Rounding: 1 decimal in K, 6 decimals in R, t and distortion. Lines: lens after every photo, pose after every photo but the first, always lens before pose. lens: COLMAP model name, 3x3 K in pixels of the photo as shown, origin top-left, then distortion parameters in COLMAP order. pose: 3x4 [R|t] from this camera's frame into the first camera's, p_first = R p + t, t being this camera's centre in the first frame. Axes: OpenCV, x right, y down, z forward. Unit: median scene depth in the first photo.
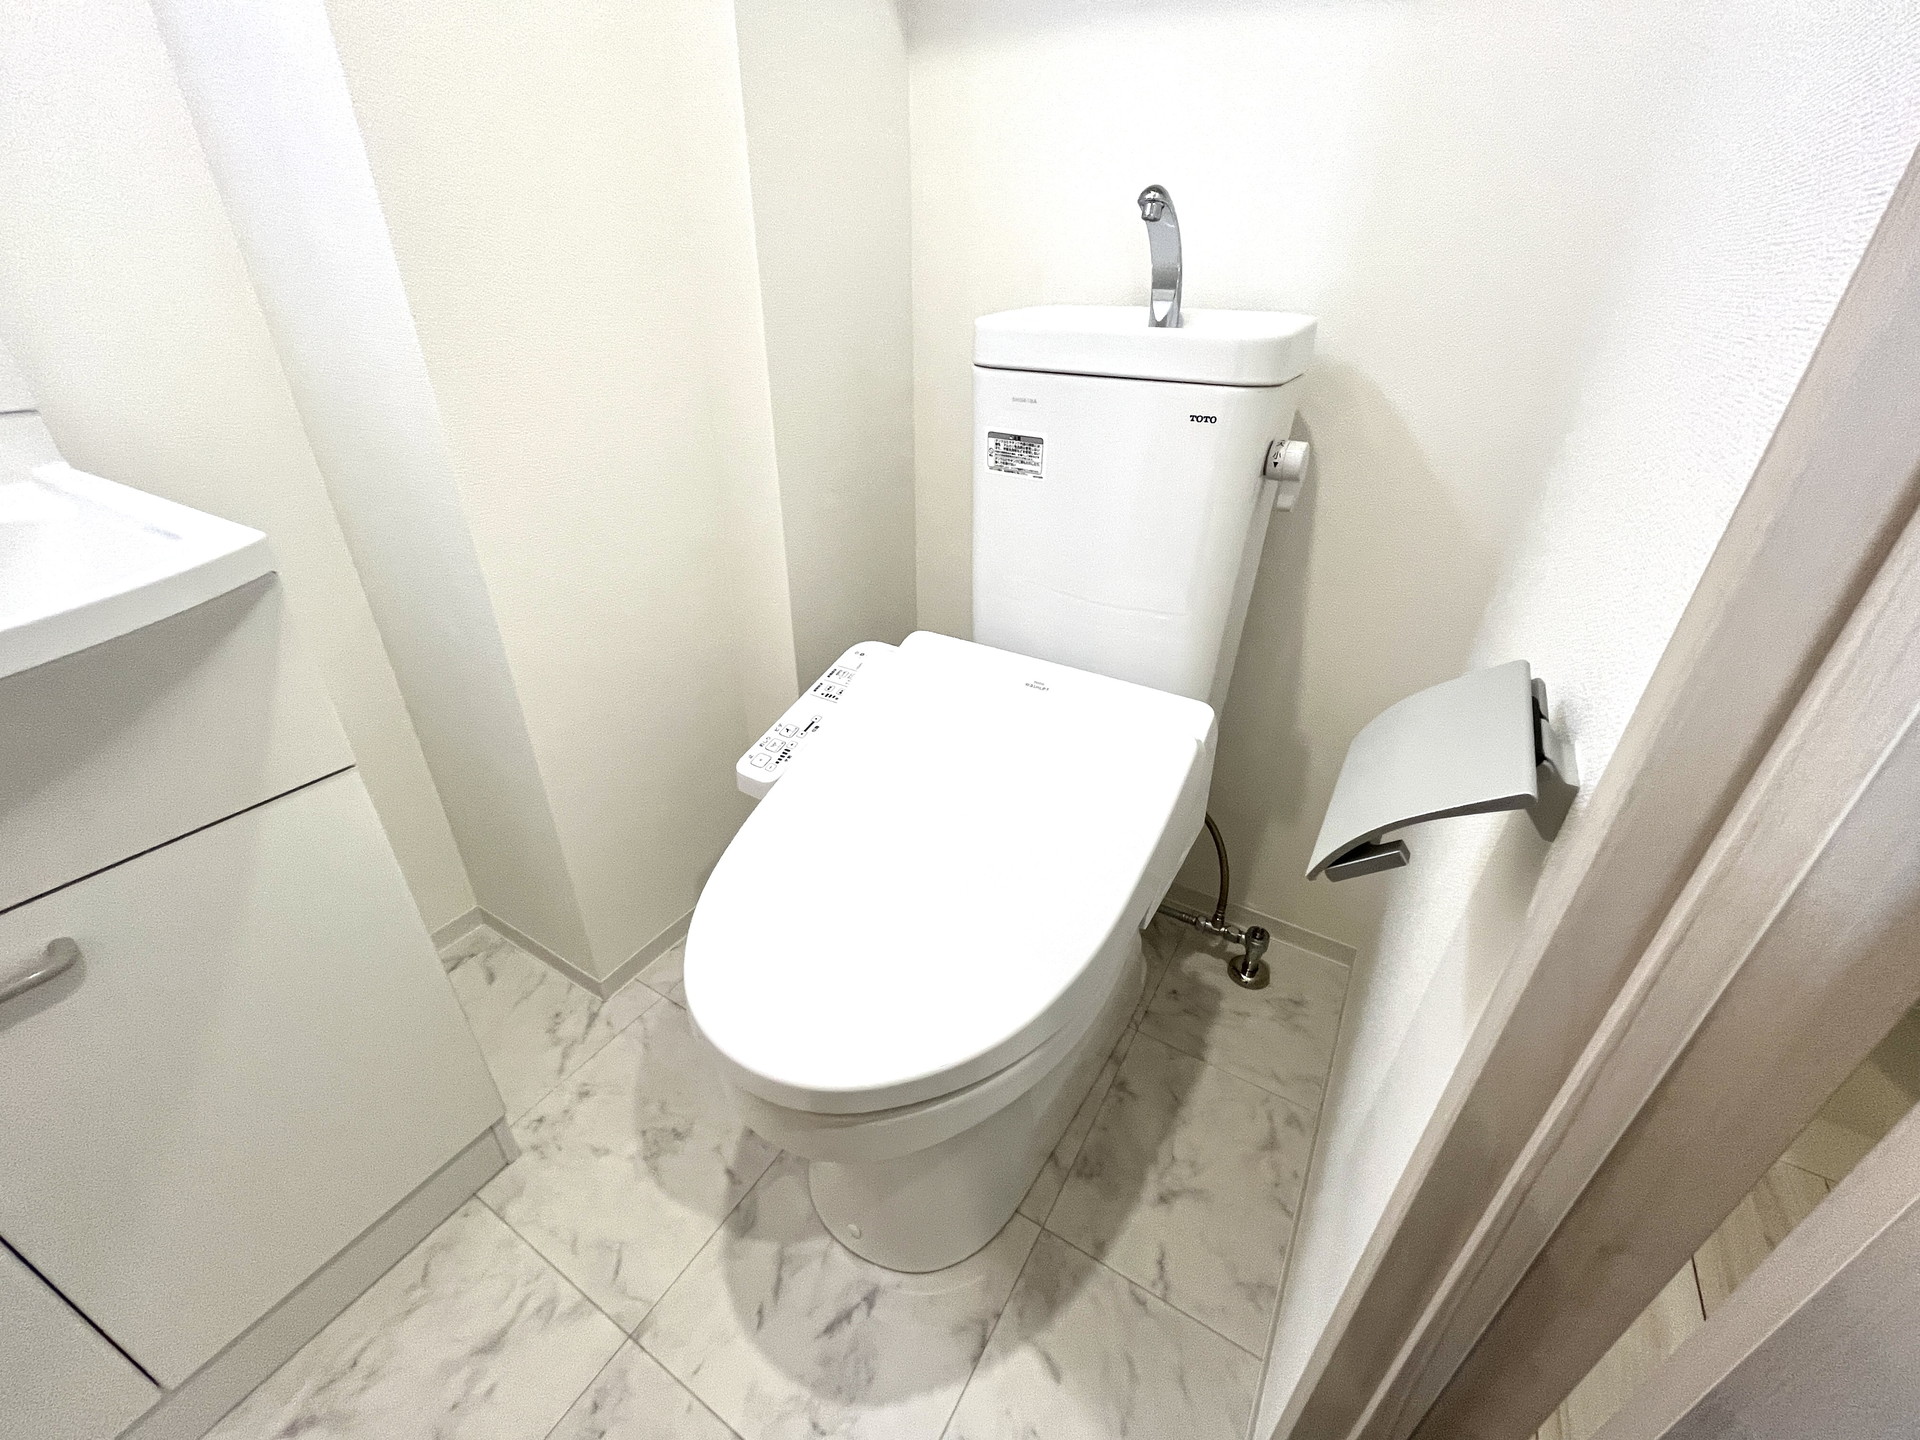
lens RADIAL K [[780.5, 0, 952.7], [0, 780.5, 715.7], [0, 0, 1]] dist [-0.004598, 0.000408]
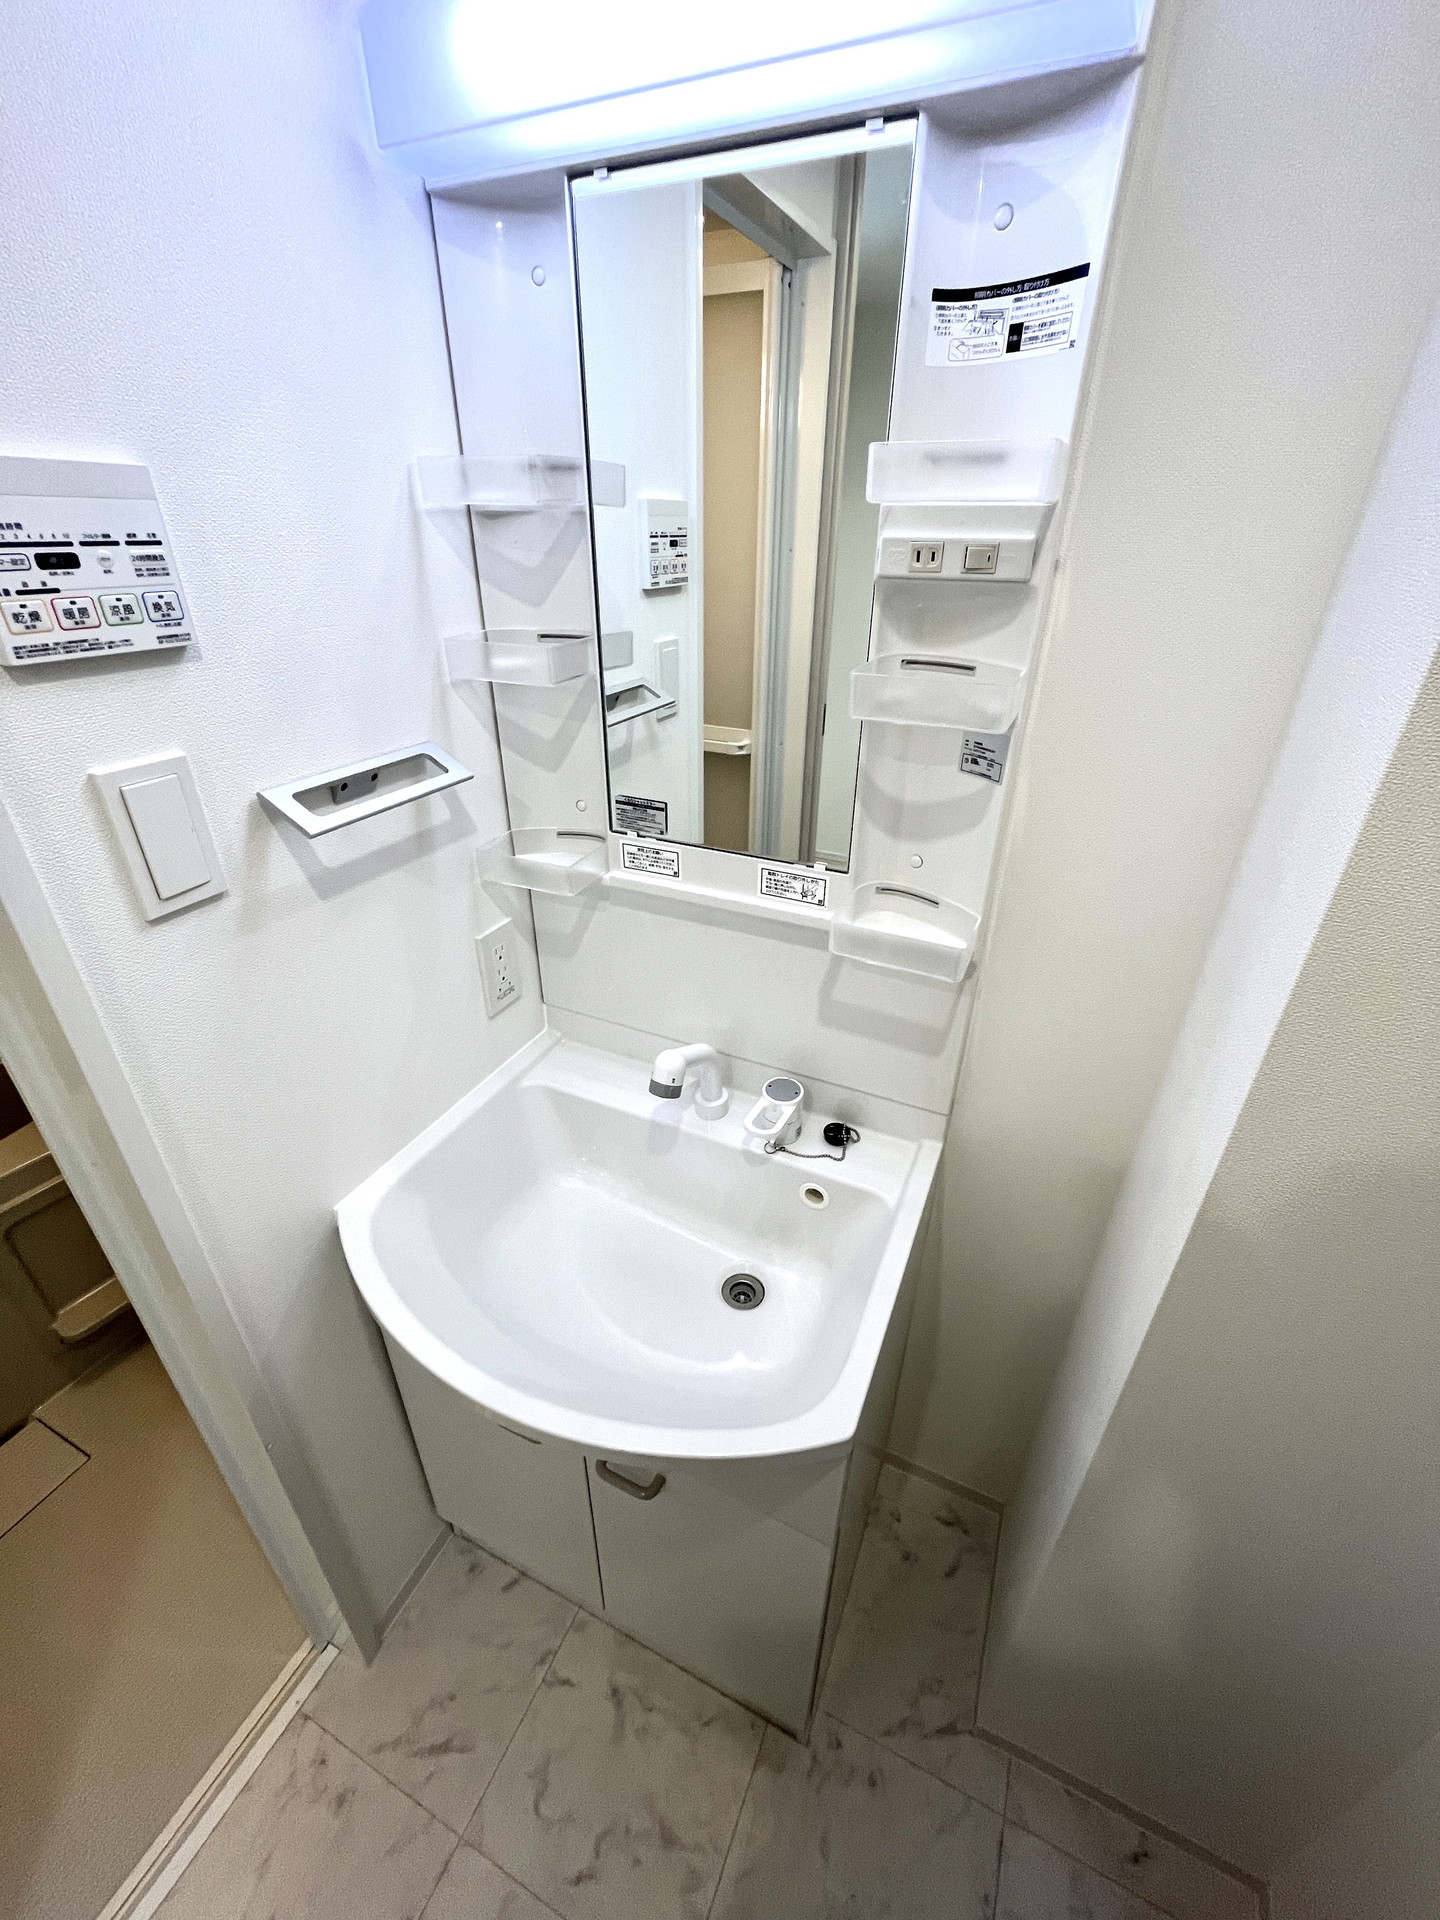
lens RADIAL K [[780.5, 0, 719.2], [0, 780.5, 957.8], [0, 0, 1]] dist [-0.004598, 0.000408]
pose [[0.112647, 0.466988, -0.877059, -0.122598], [-0.492858, 0.792701, 0.358771, -0.741498], [0.862787, 0.391851, 0.319454, 0.086907]]
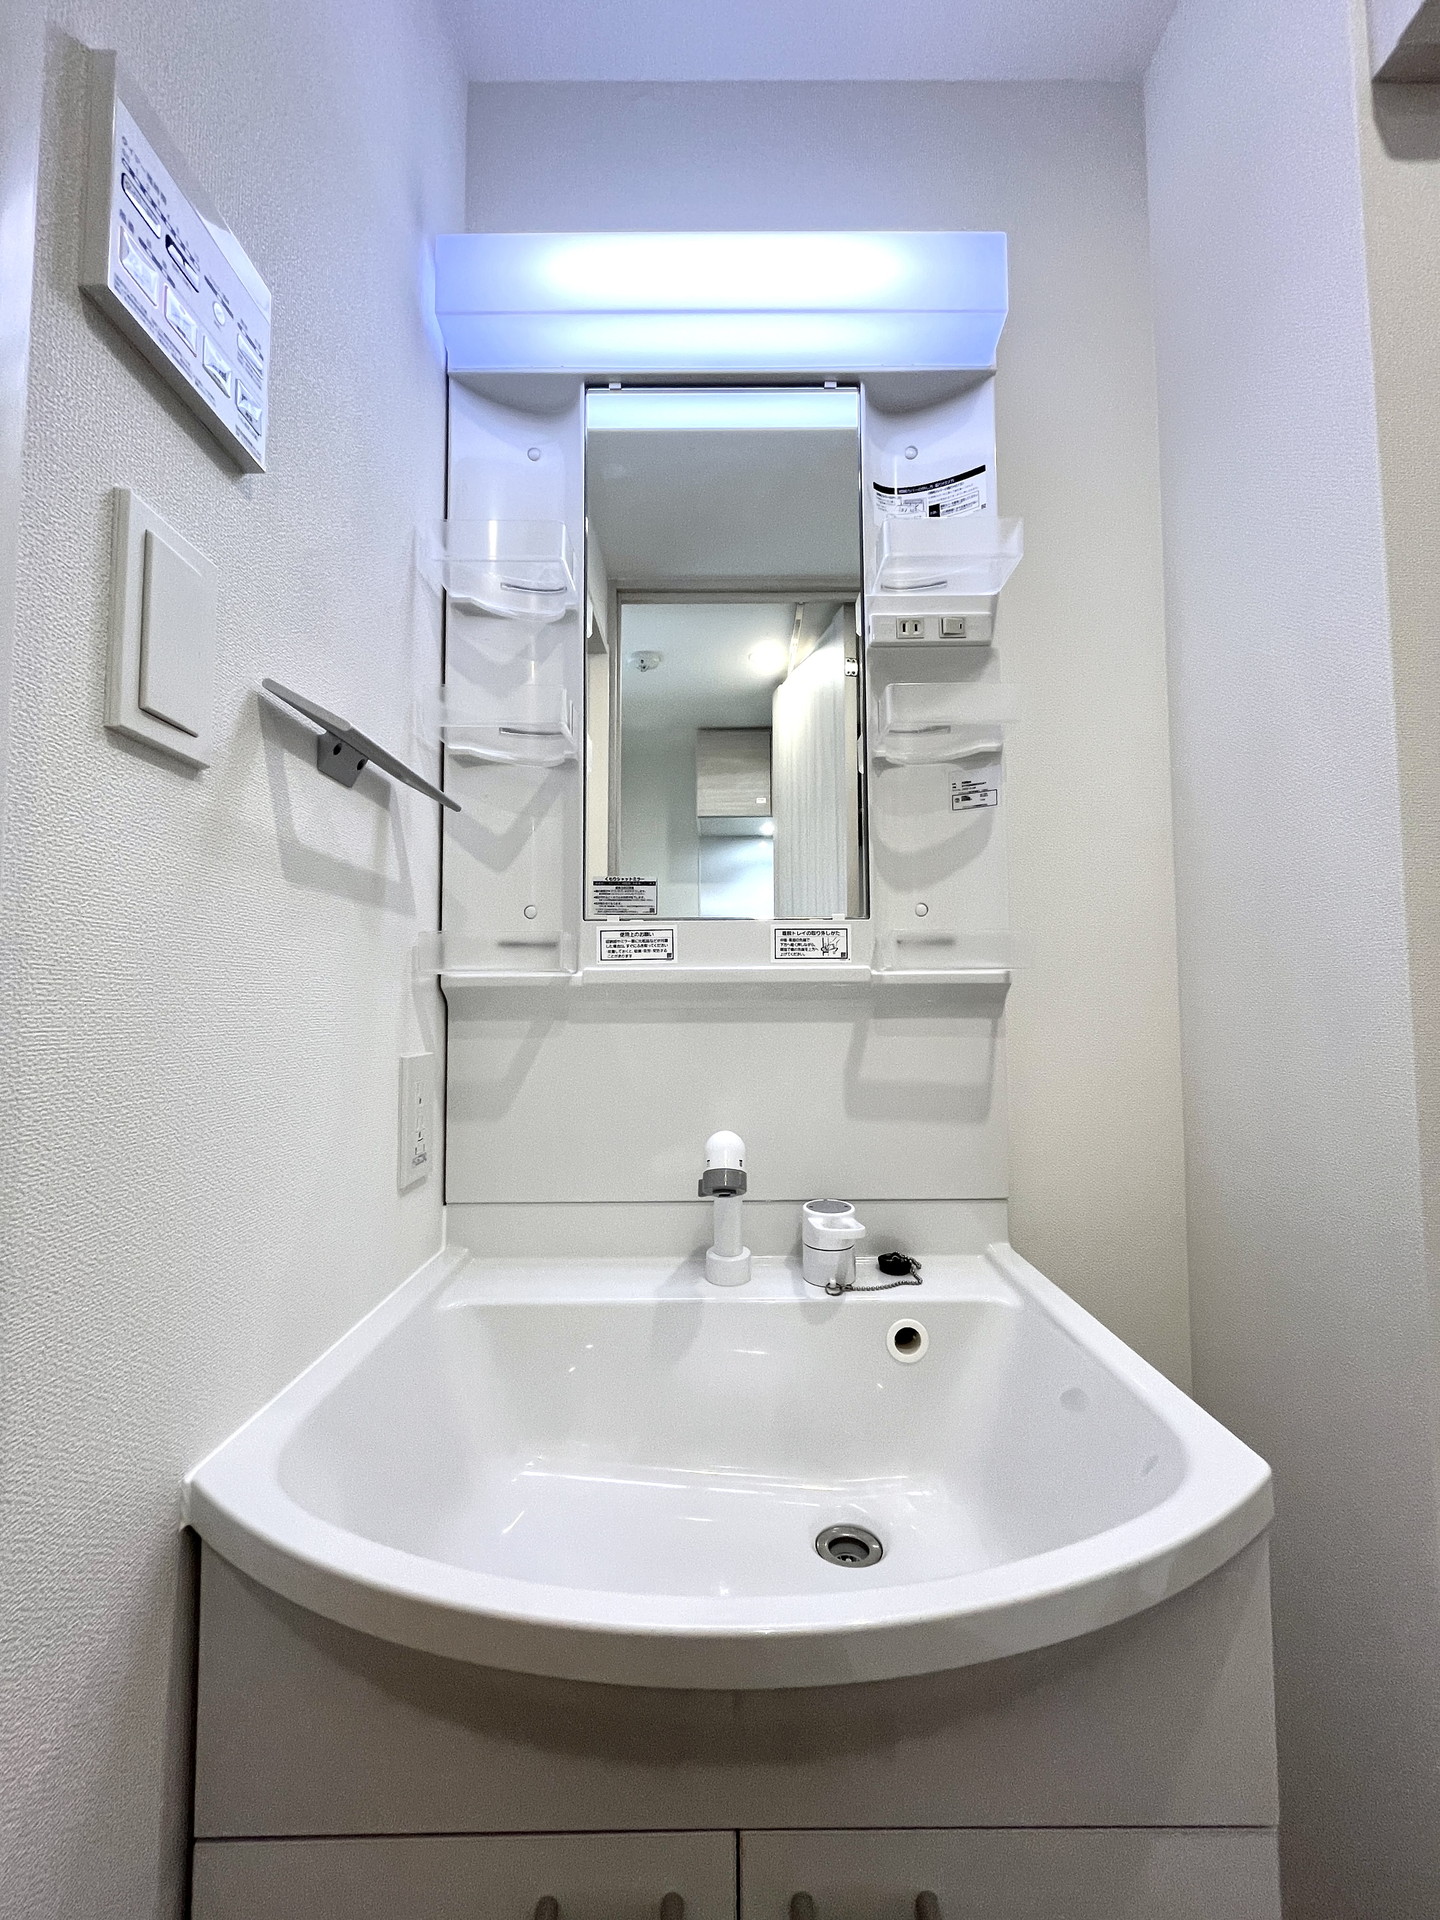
lens RADIAL K [[780.5, 0, 725.4], [0, 780.5, 954.7], [0, 0, 1]] dist [-0.004598, 0.000408]
pose [[0.523147, -0.068310, -0.849500, -0.297840], [-0.404843, 0.857218, -0.318245, -0.131181], [0.749946, 0.510403, 0.420796, -0.014915]]
